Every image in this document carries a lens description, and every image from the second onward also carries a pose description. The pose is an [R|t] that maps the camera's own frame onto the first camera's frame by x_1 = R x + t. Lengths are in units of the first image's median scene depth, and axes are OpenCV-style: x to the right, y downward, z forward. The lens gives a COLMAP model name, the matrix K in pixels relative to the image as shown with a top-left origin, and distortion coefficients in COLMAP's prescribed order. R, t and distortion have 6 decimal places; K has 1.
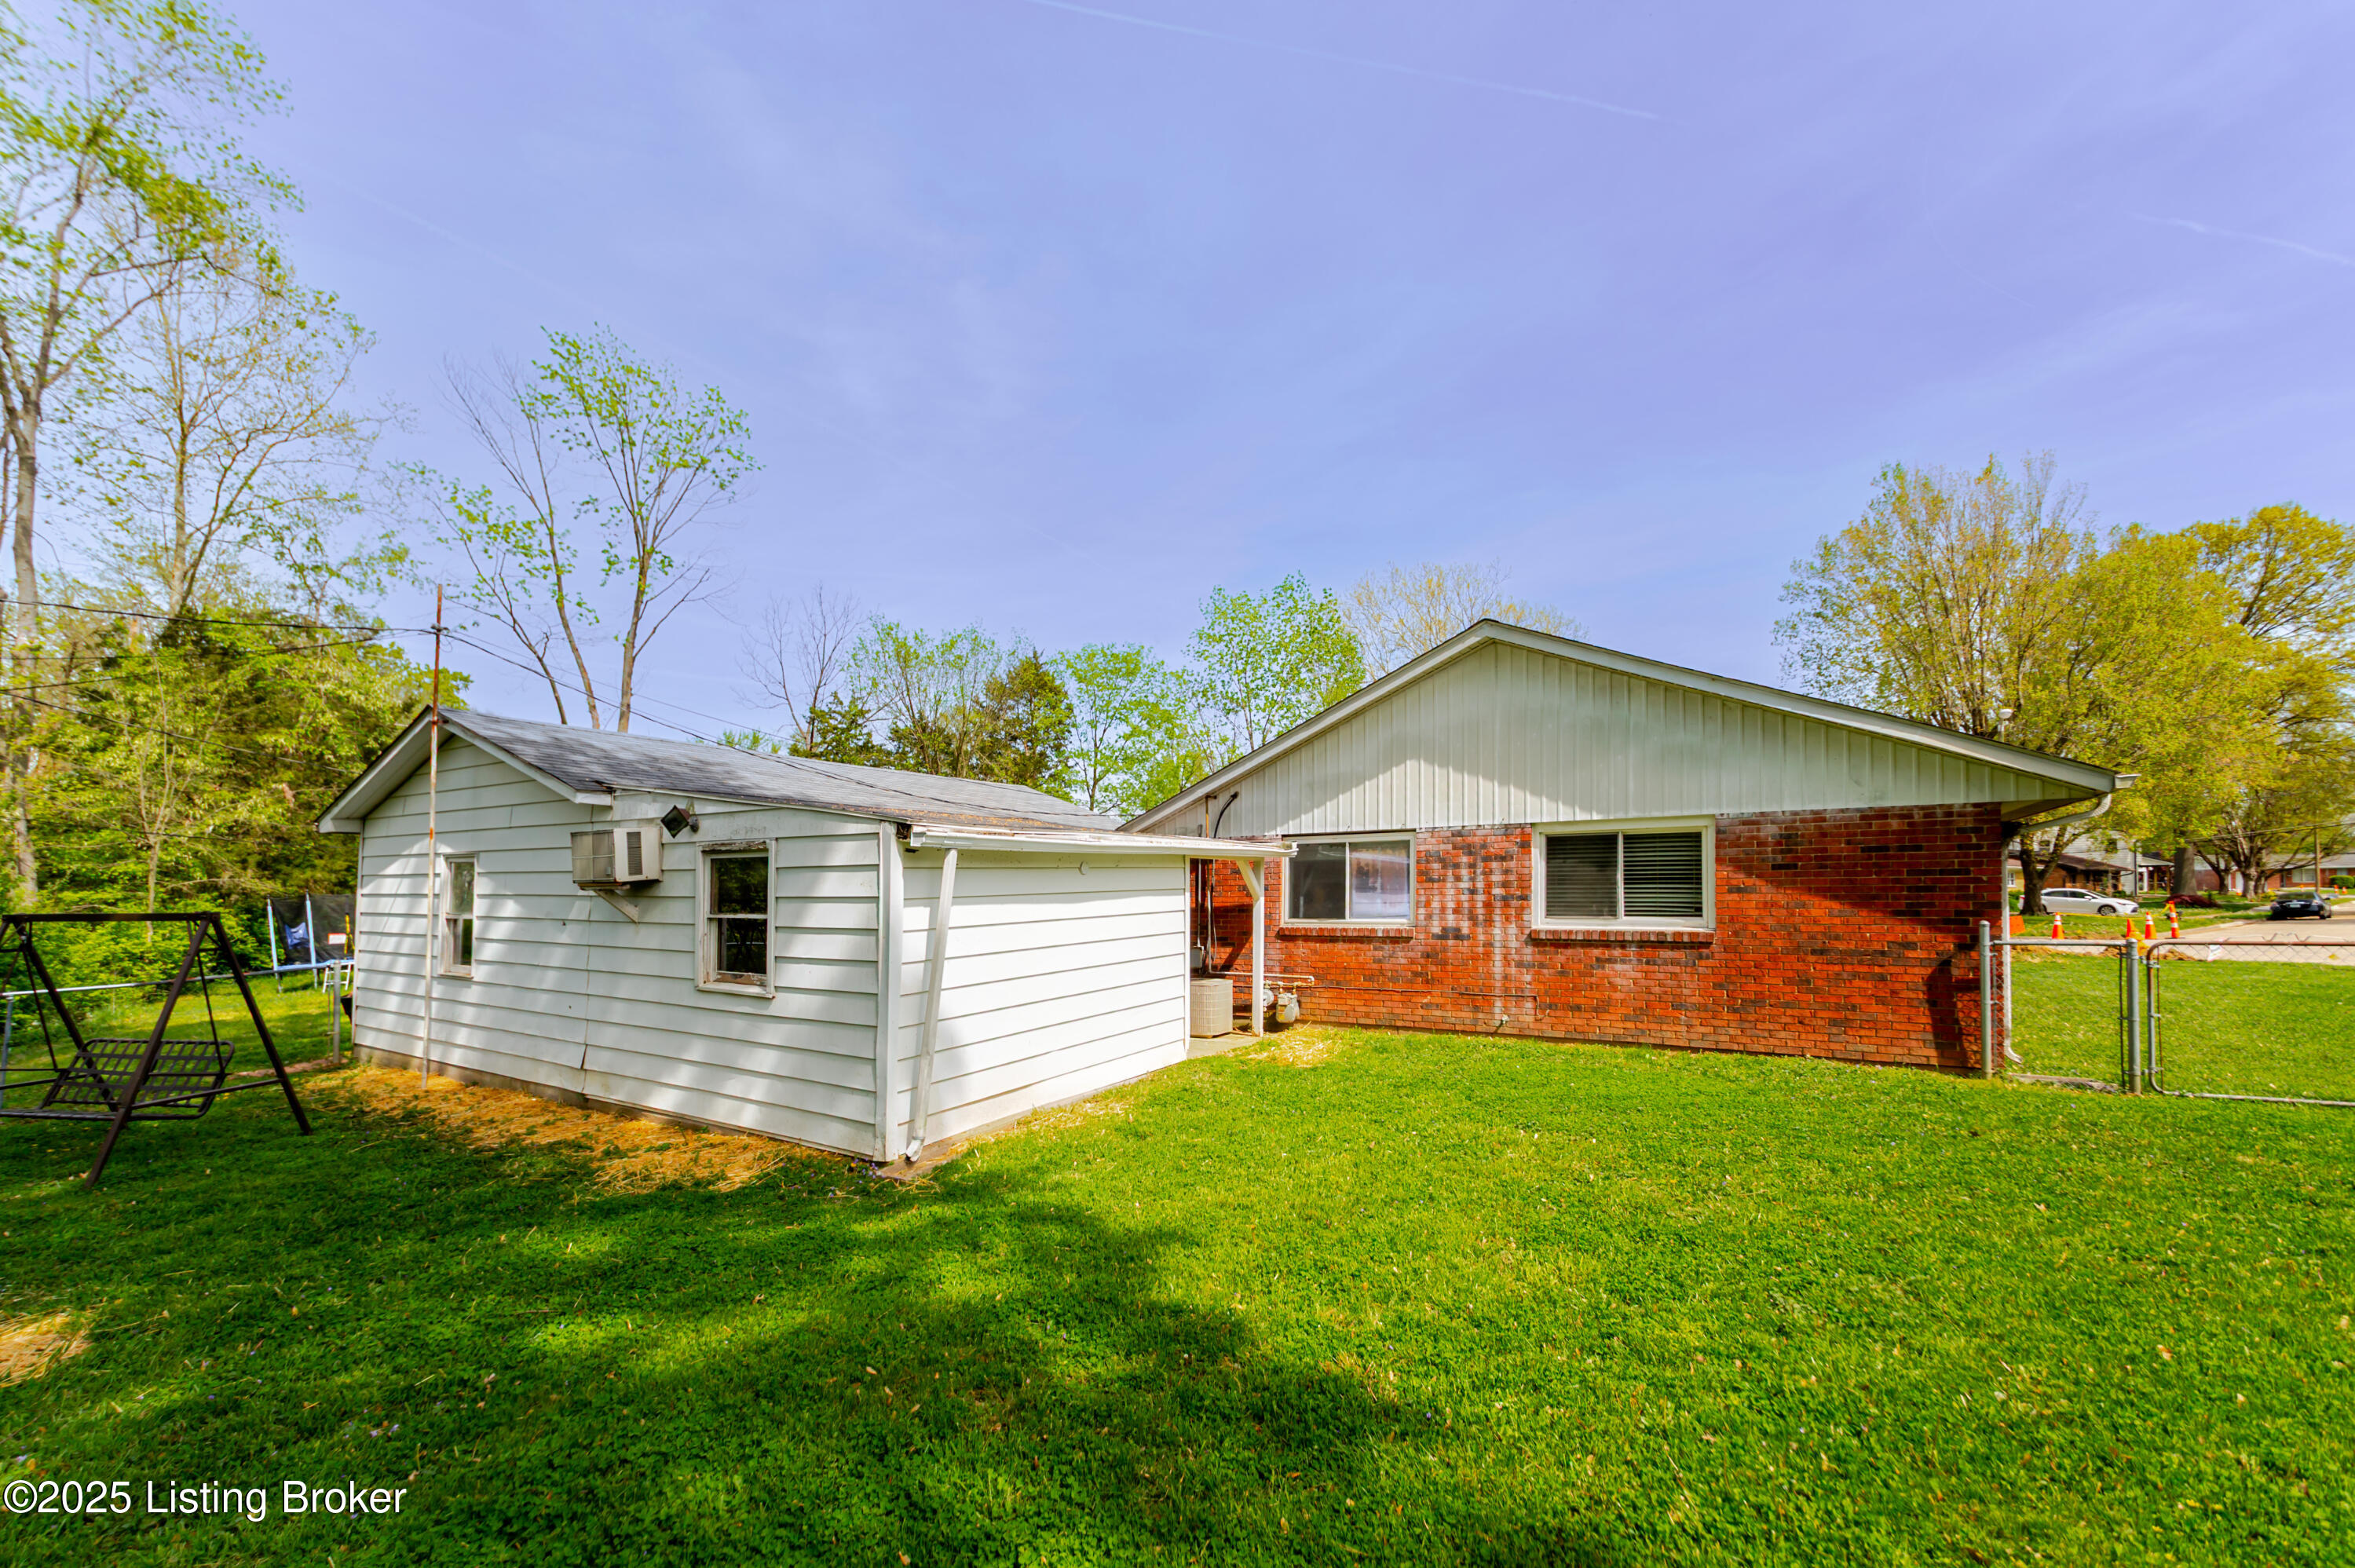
lens RADIAL K [[939.6, 0, 1178.2], [0, 939.6, 893.2], [0, 0, 1]] dist [0.006332, -0.002790]
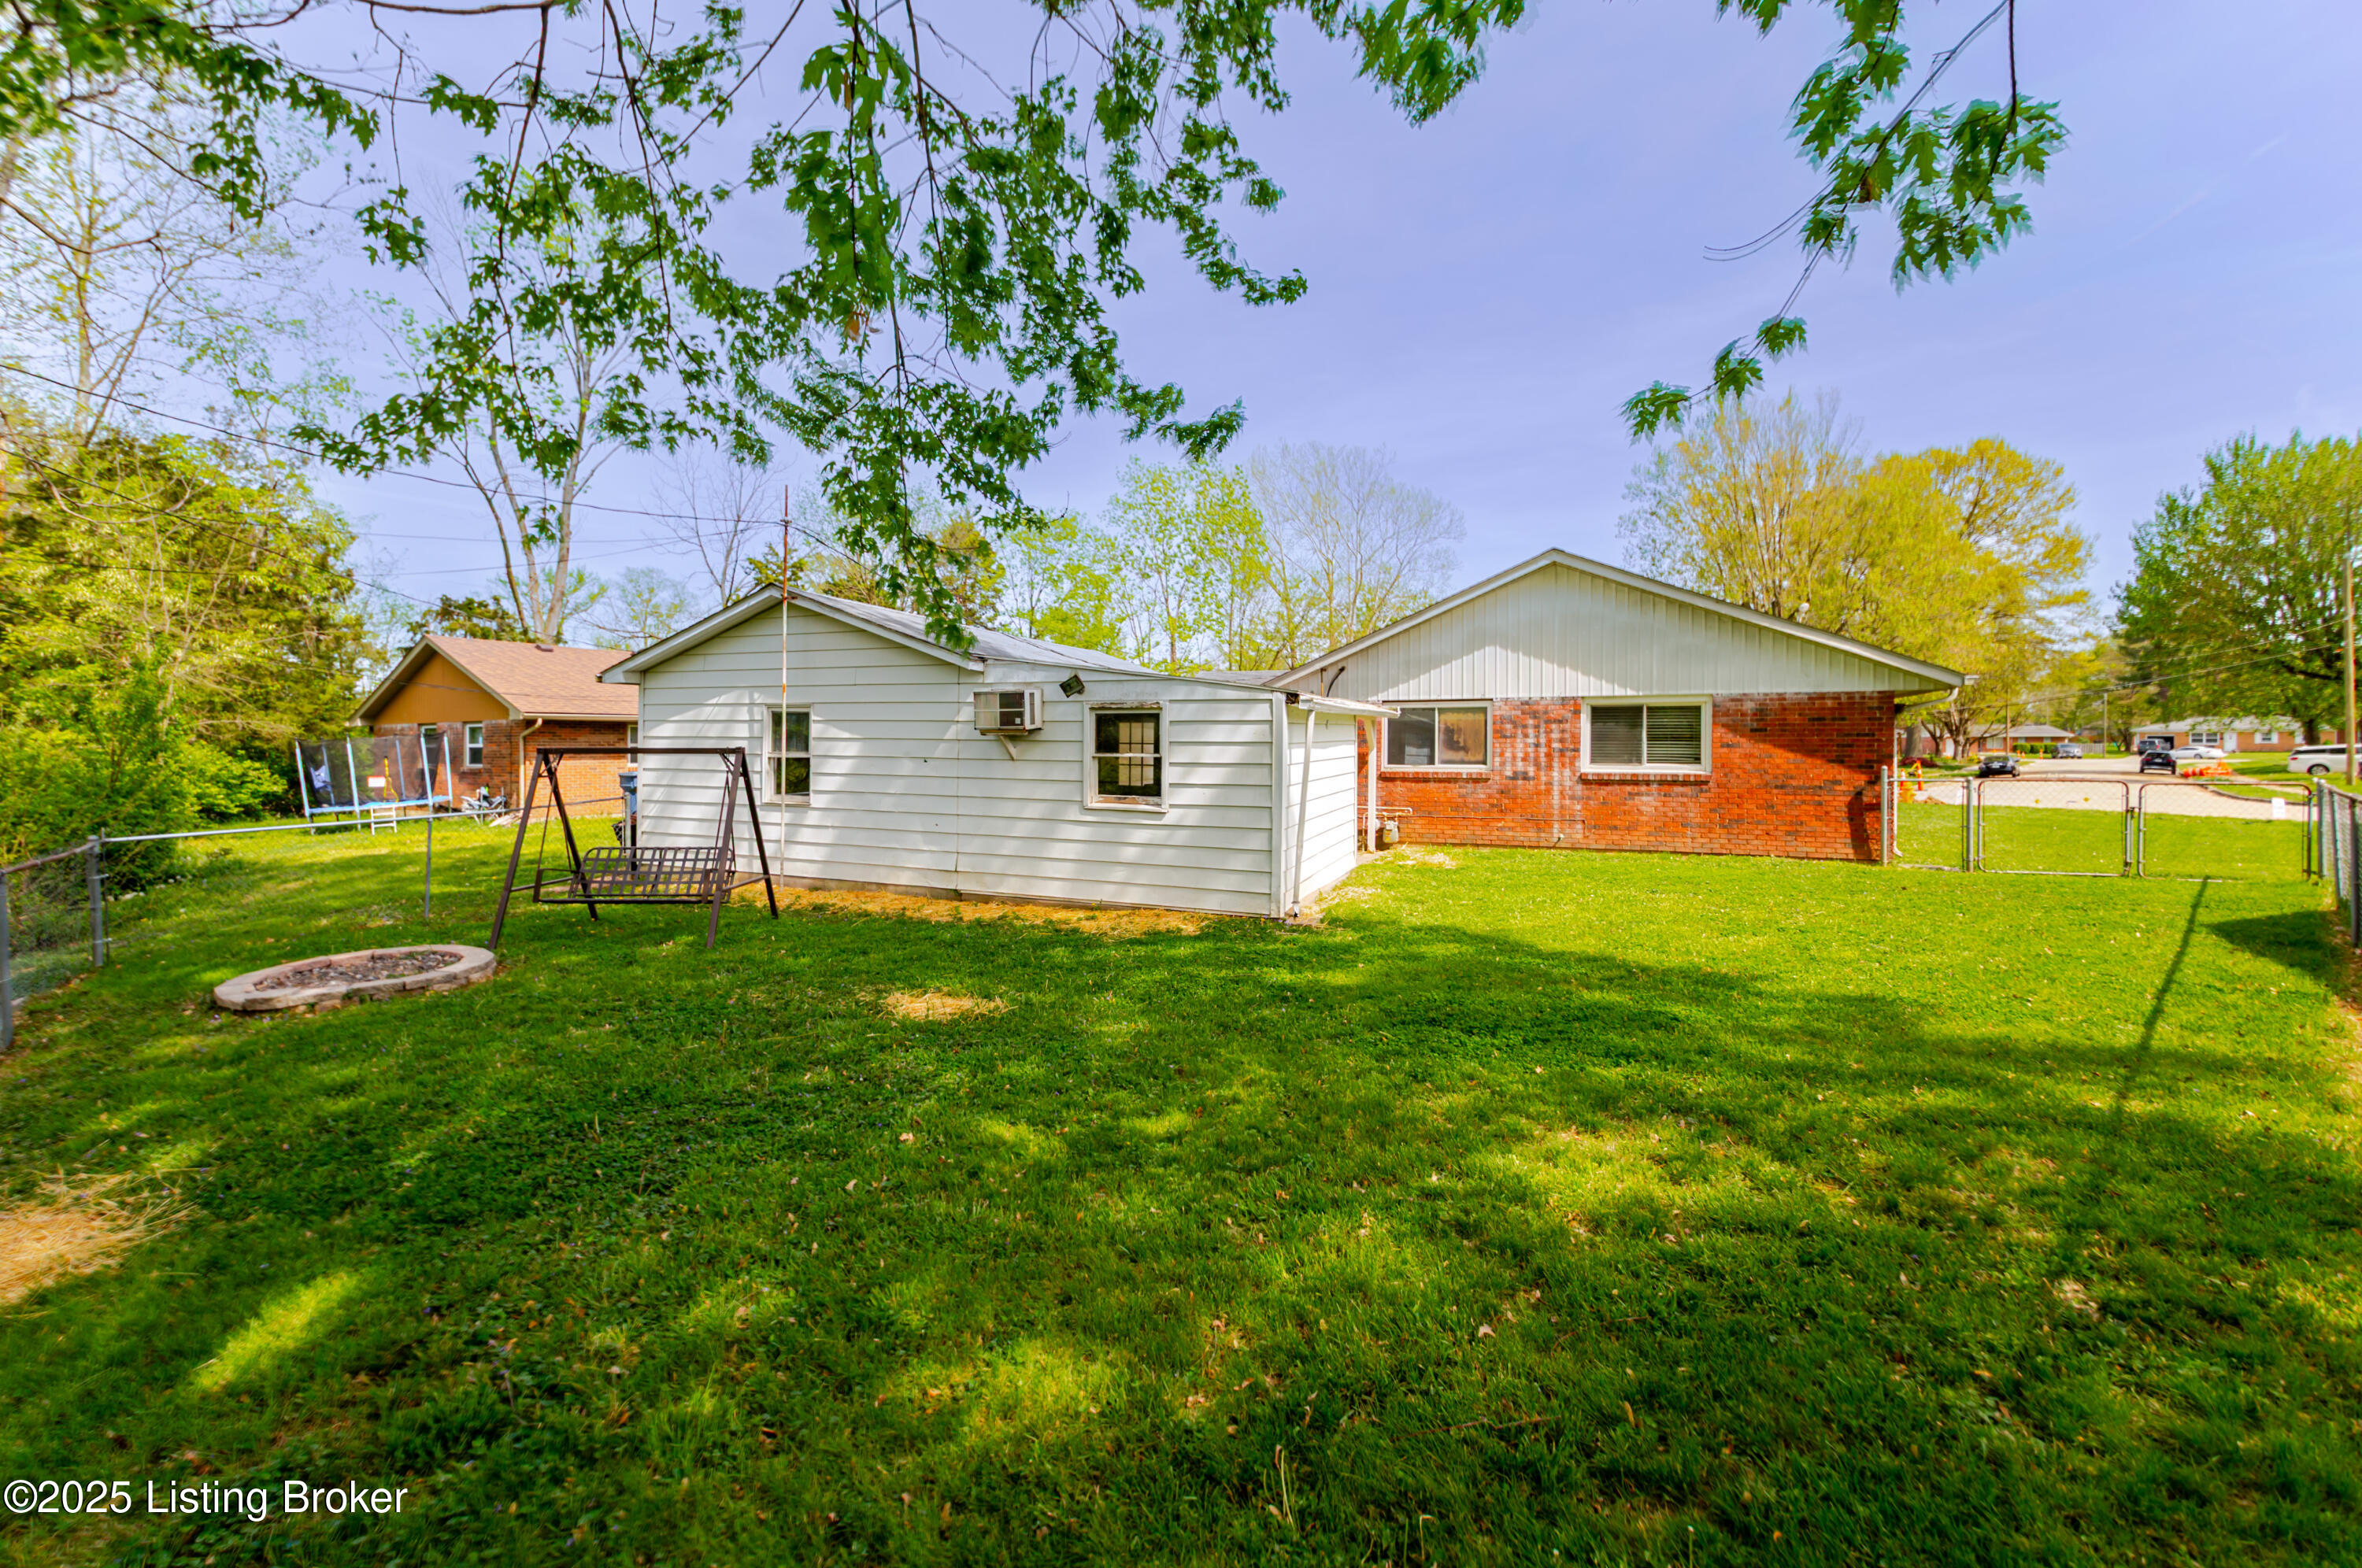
lens RADIAL K [[942.4, 0, 1174.7], [0, 942.4, 769.1], [0, 0, 1]] dist [0.006332, -0.002790]
pose [[0.986610, 0.006744, 0.162957, -0.446409], [-0.010174, 0.999744, 0.020228, 0.011150], [-0.162779, -0.021615, 0.986426, -0.284432]]
